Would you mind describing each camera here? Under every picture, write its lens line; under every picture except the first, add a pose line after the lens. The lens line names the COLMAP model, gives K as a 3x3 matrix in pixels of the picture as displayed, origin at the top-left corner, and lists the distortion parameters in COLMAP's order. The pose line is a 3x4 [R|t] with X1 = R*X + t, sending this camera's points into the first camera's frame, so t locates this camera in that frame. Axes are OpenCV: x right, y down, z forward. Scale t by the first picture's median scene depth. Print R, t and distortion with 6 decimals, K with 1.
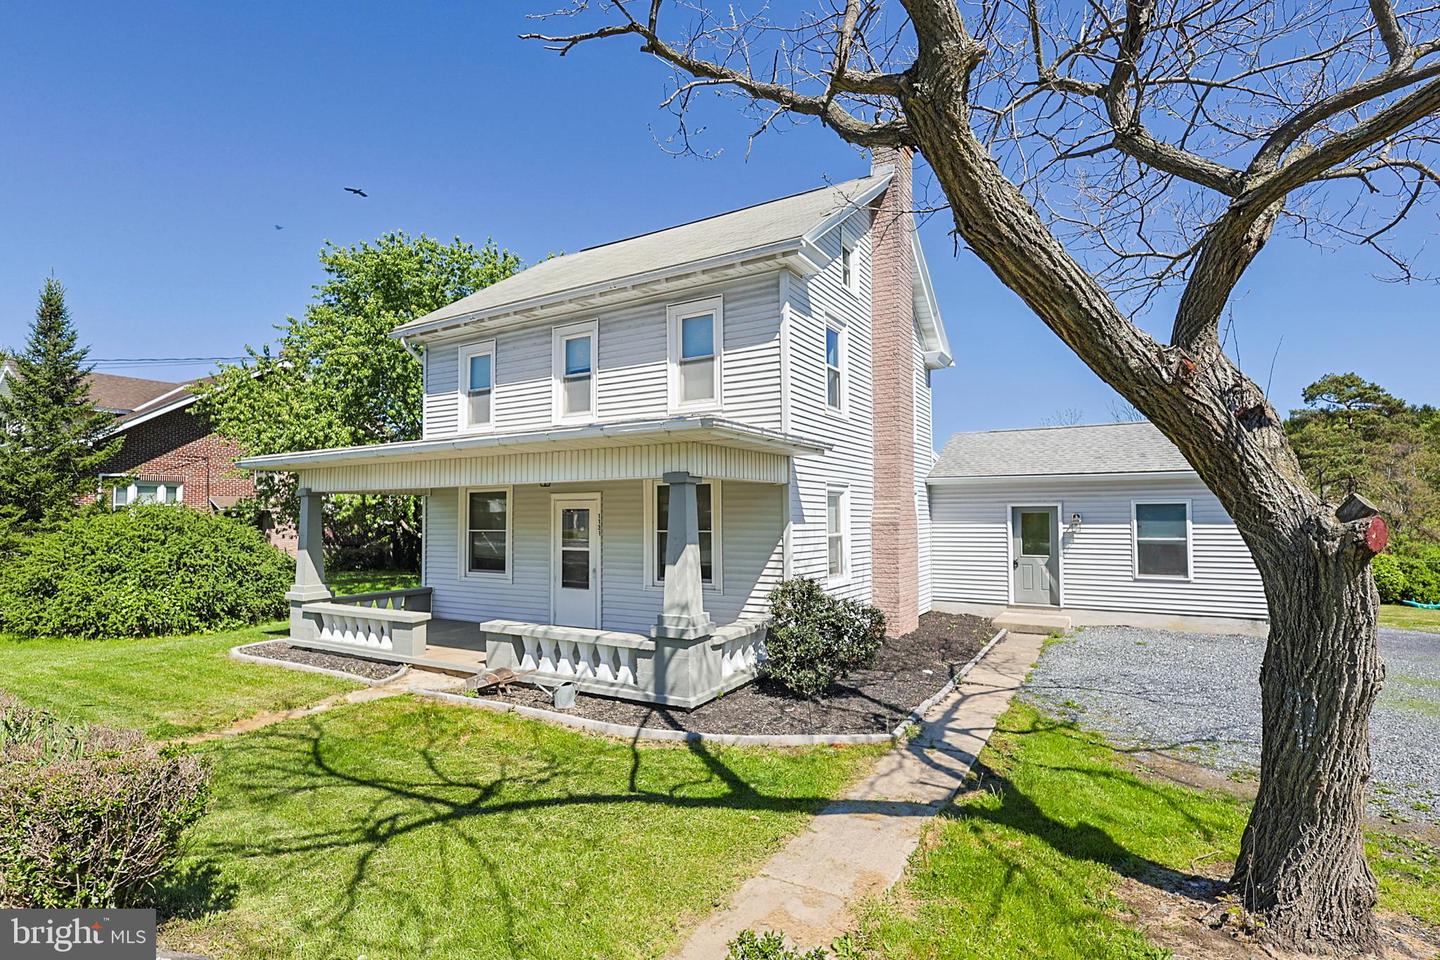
lens RADIAL K [[706.6, 0, 715.8], [0, 706.6, 492.2], [0, 0, 1]] dist [-0.001090, -0.000361]
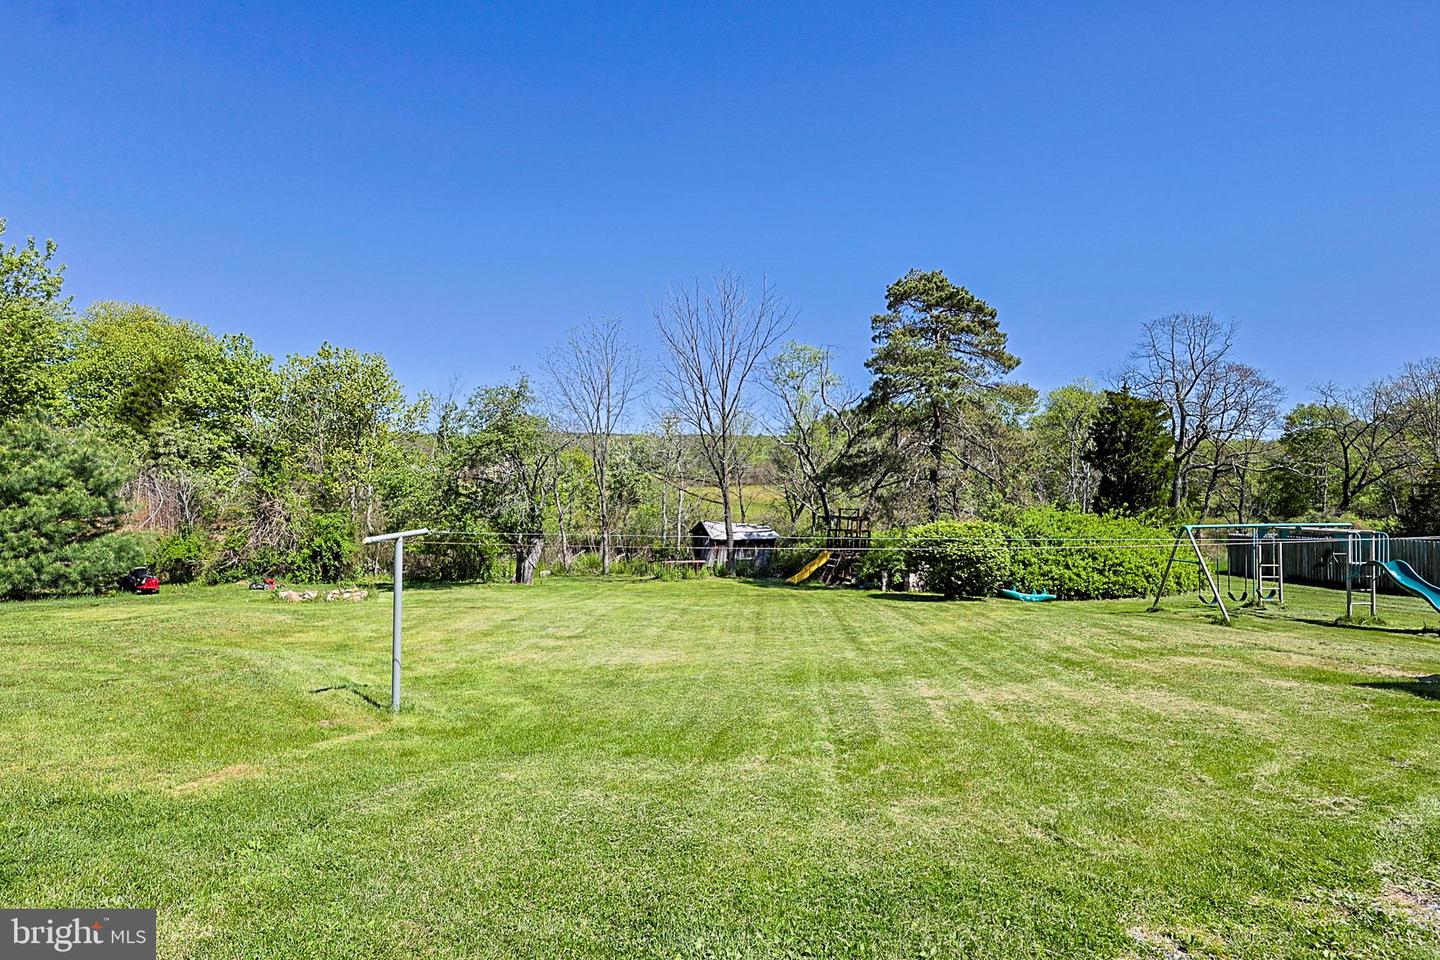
lens RADIAL K [[712.6, 0, 718.6], [0, 712.6, 488.2], [0, 0, 1]] dist [-0.000528, 0.000370]
pose [[0.882152, 0.003097, 0.470955, 1.171350], [-0.016197, 0.999586, 0.023765, 0.127321], [-0.470687, -0.028593, 0.881837, 1.497338]]
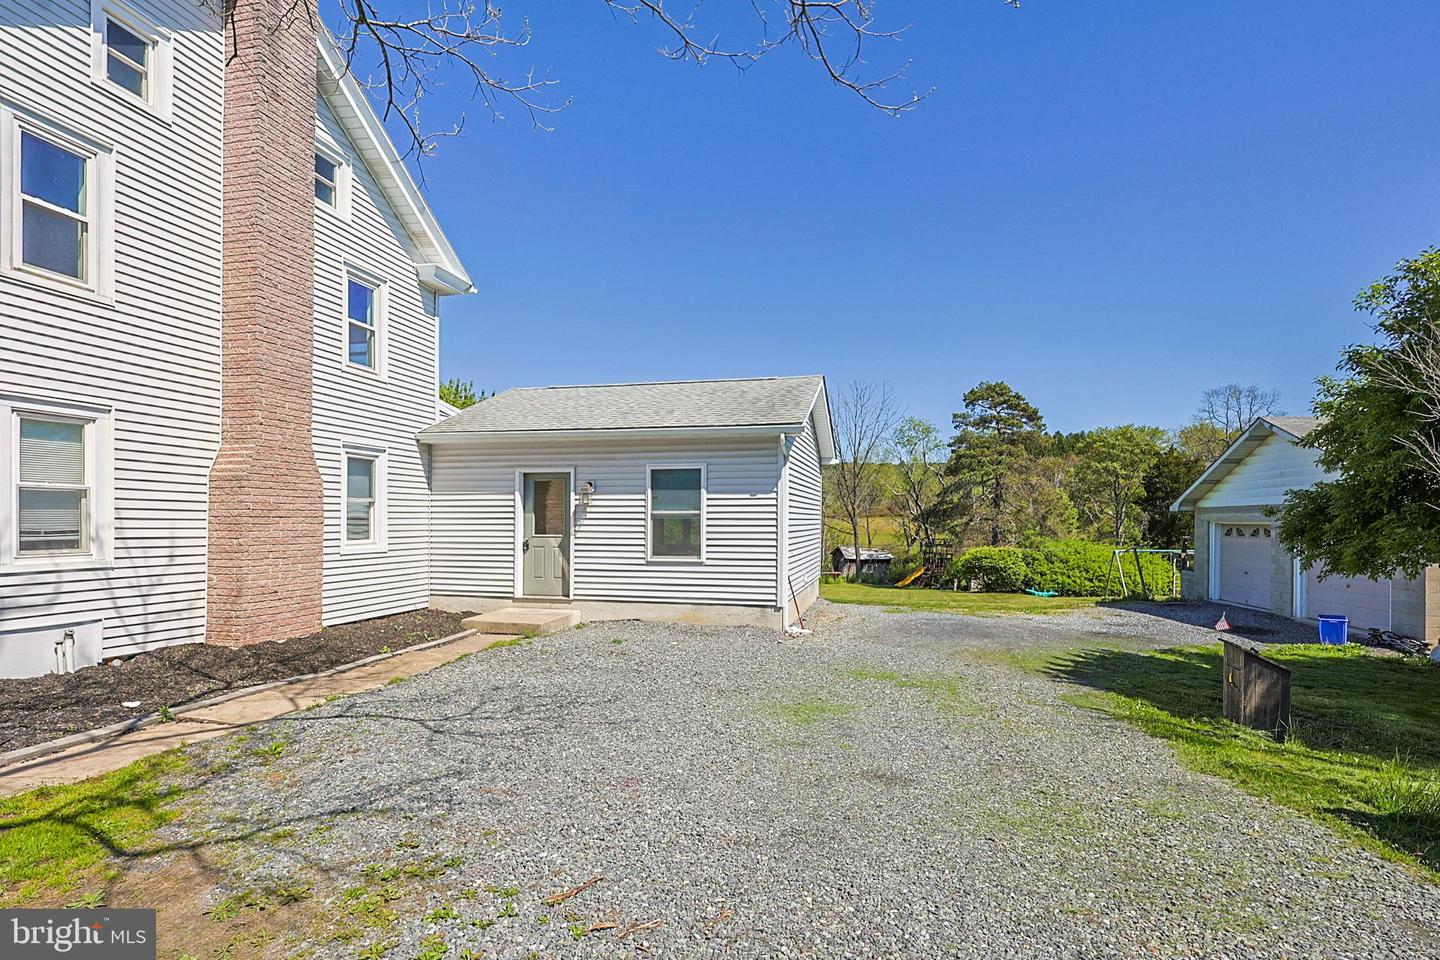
lens RADIAL K [[716.2, 0, 720.0], [0, 716.2, 526.0], [0, 0, 1]] dist [-0.006514, 0.000092]
pose [[0.954097, 0.007075, 0.299414, 0.525811], [-0.019497, 0.999068, 0.038521, 0.059889], [-0.298862, -0.042590, 0.953346, 0.239042]]
